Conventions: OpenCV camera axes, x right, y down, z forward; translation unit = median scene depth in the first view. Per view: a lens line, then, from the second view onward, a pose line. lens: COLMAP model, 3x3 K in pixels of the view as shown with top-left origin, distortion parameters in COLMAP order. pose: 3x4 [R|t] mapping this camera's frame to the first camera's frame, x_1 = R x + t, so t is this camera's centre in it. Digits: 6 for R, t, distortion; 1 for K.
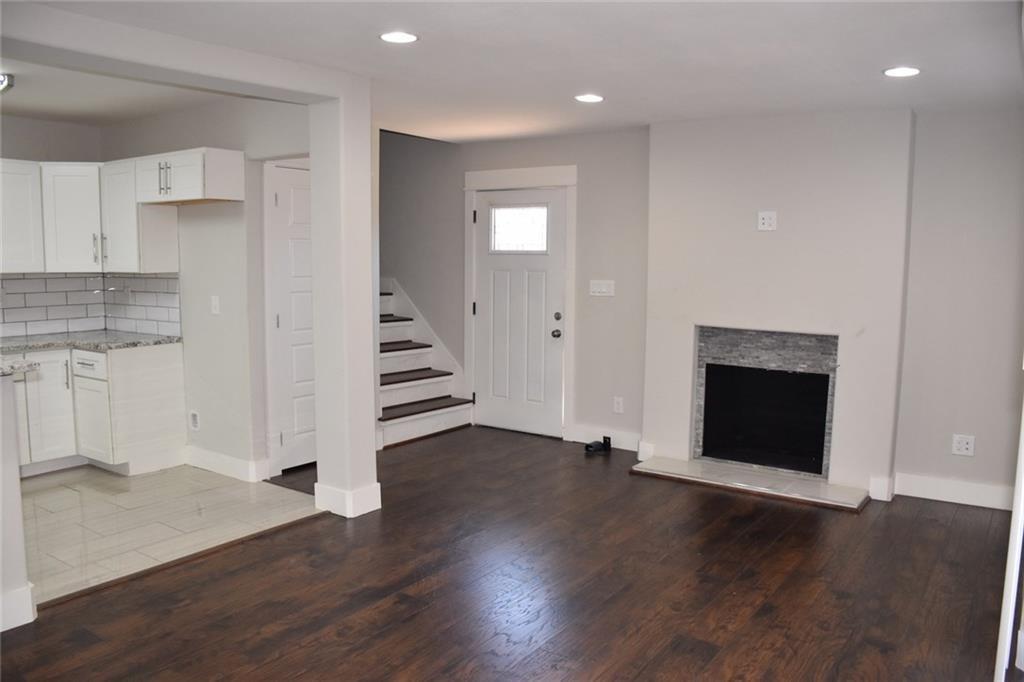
lens RADIAL K [[794.1, 0, 515.3], [0, 794.1, 344.2], [0, 0, 1]] dist [-0.155576, 0.104209]
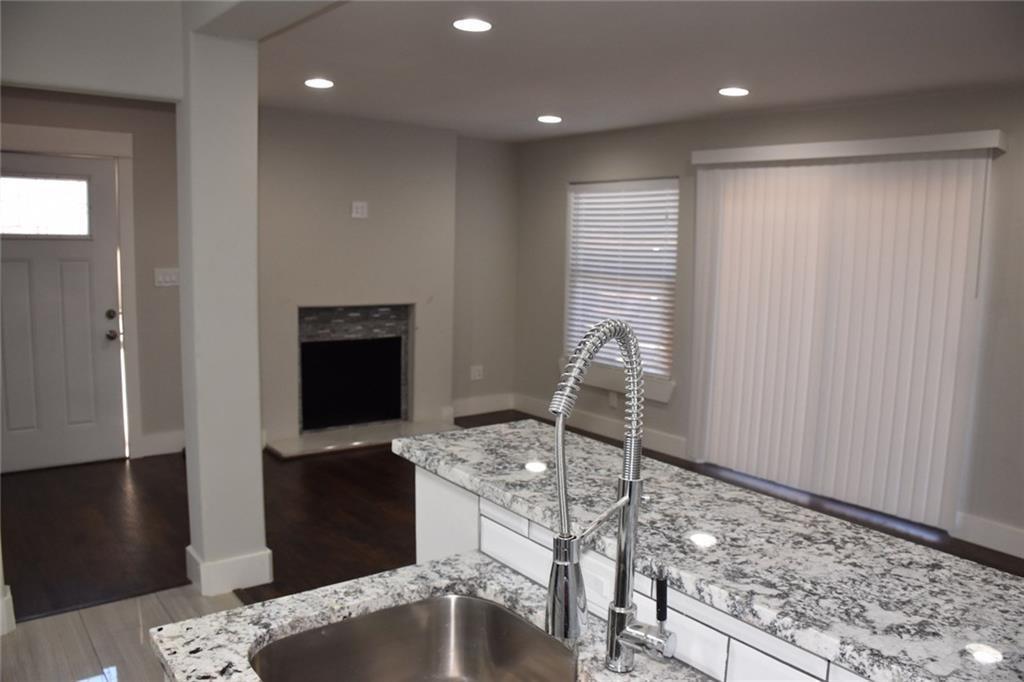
lens RADIAL K [[794.1, 0, 515.3], [0, 794.1, 344.2], [0, 0, 1]] dist [-0.155576, 0.104209]
pose [[0.297392, -0.127042, 0.946265, -0.736376], [0.085183, 0.990686, 0.106234, -0.067295], [-0.950948, 0.049012, 0.305444, 0.449369]]
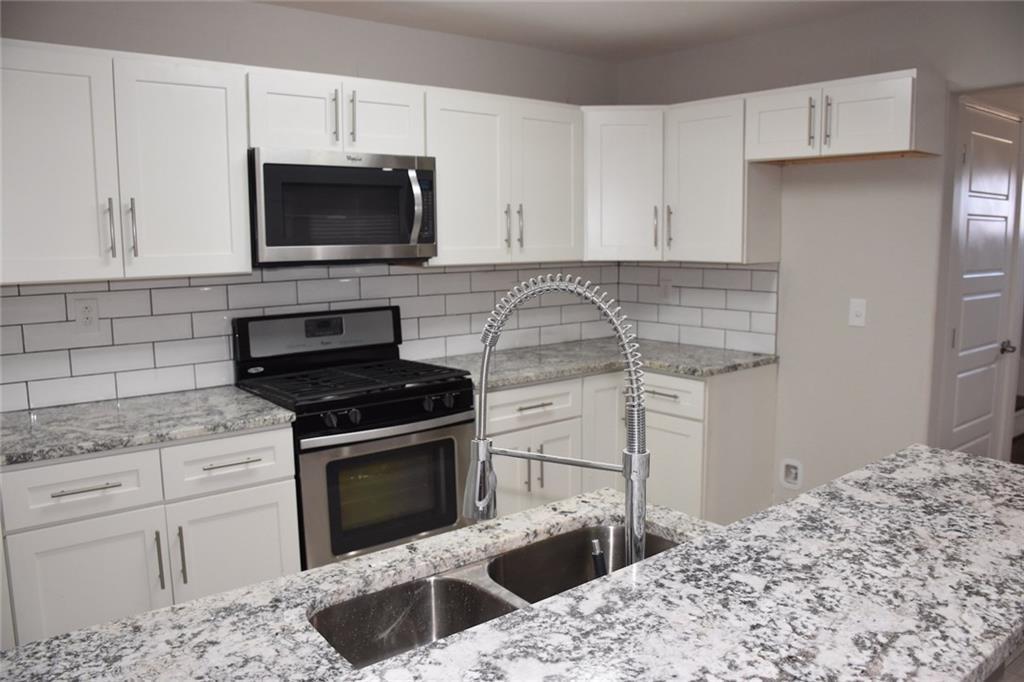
lens RADIAL K [[794.1, 0, 515.3], [0, 794.1, 344.2], [0, 0, 1]] dist [-0.155576, 0.104209]
pose [[0.959811, 0.023643, -0.279649, -0.489091], [-0.016455, 0.999472, 0.028022, -0.037009], [0.280163, -0.022294, 0.959693, 0.274163]]
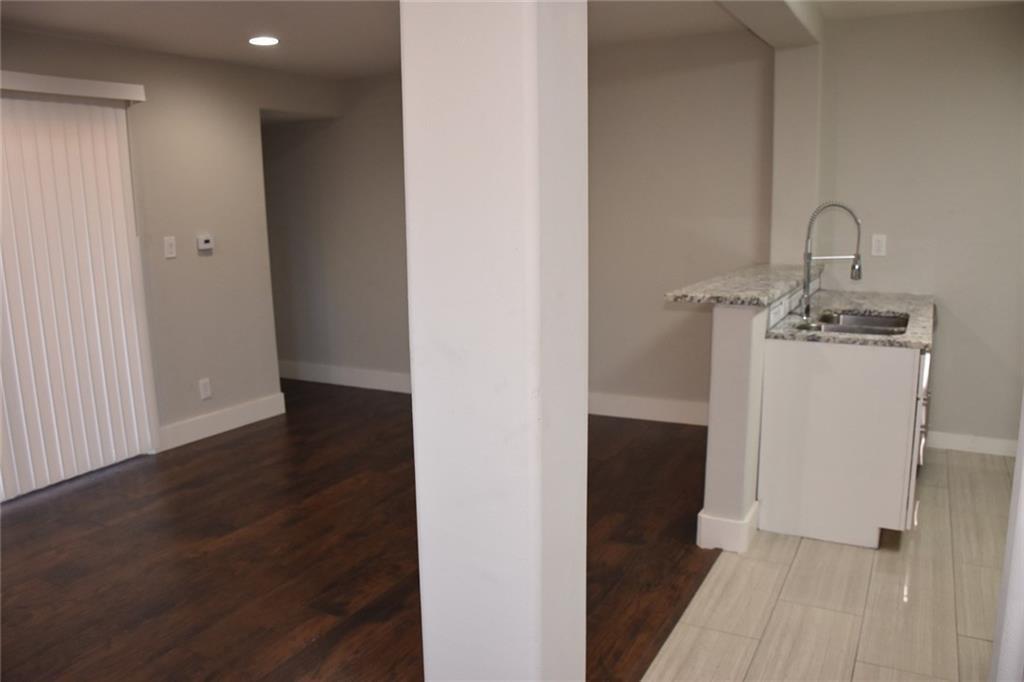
lens RADIAL K [[788.1, 0, 515.2], [0, 788.1, 349.4], [0, 0, 1]] dist [-0.168179, 0.100760]
pose [[-0.992684, 0.032945, -0.116157, -0.164134], [-0.003383, 0.954086, 0.299514, -0.128121], [0.120692, 0.297716, -0.946995, 1.149861]]
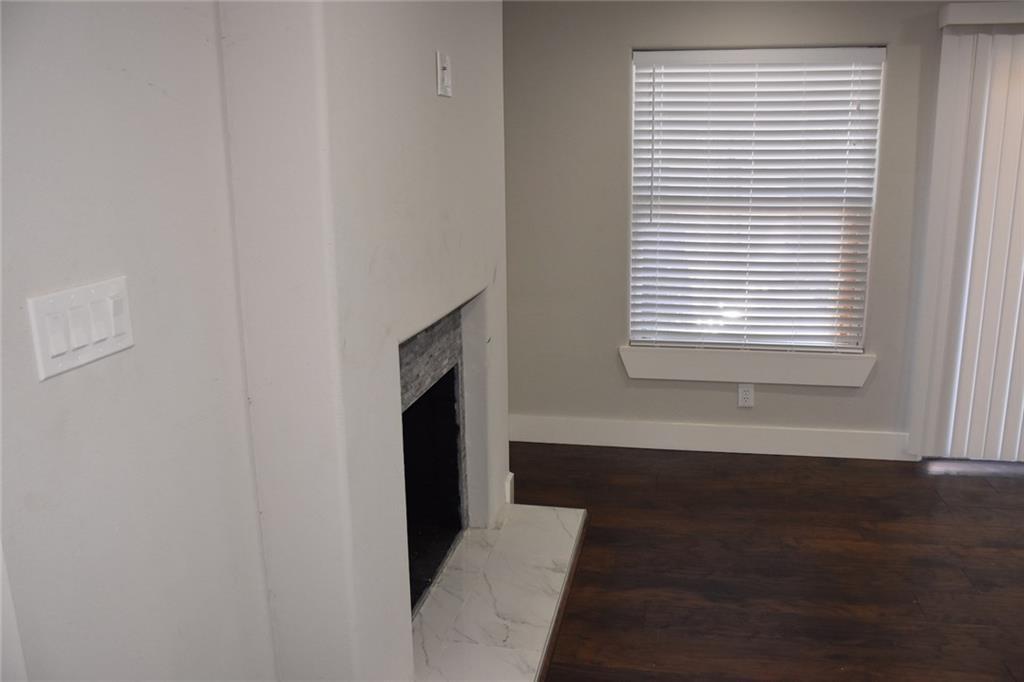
lens RADIAL K [[794.1, 0, 515.3], [0, 794.1, 344.2], [0, 0, 1]] dist [-0.155576, 0.104209]
pose [[-0.394079, -0.209855, 0.894798, -0.134279], [0.109759, 0.955870, 0.272517, -0.128753], [-0.912499, 0.205605, -0.353655, 1.173529]]
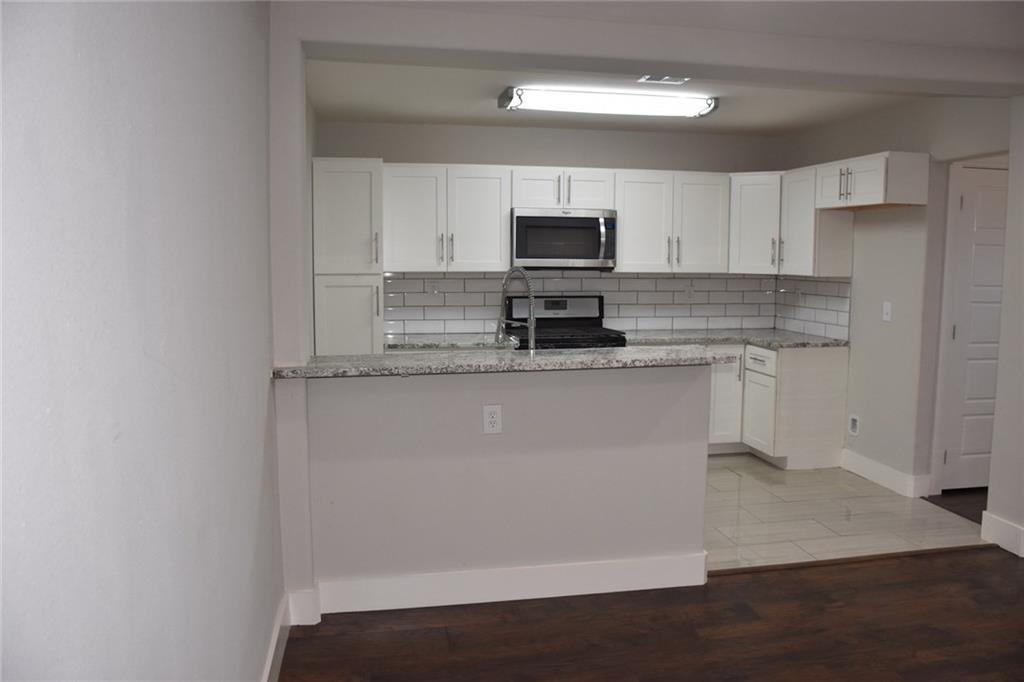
lens RADIAL K [[794.1, 0, 515.3], [0, 794.1, 344.2], [0, 0, 1]] dist [-0.155576, 0.104209]
pose [[0.705840, 0.074260, -0.704468, -0.029844], [-0.077372, 0.996622, 0.027534, 0.000503], [0.704133, 0.035071, 0.709201, -0.019971]]
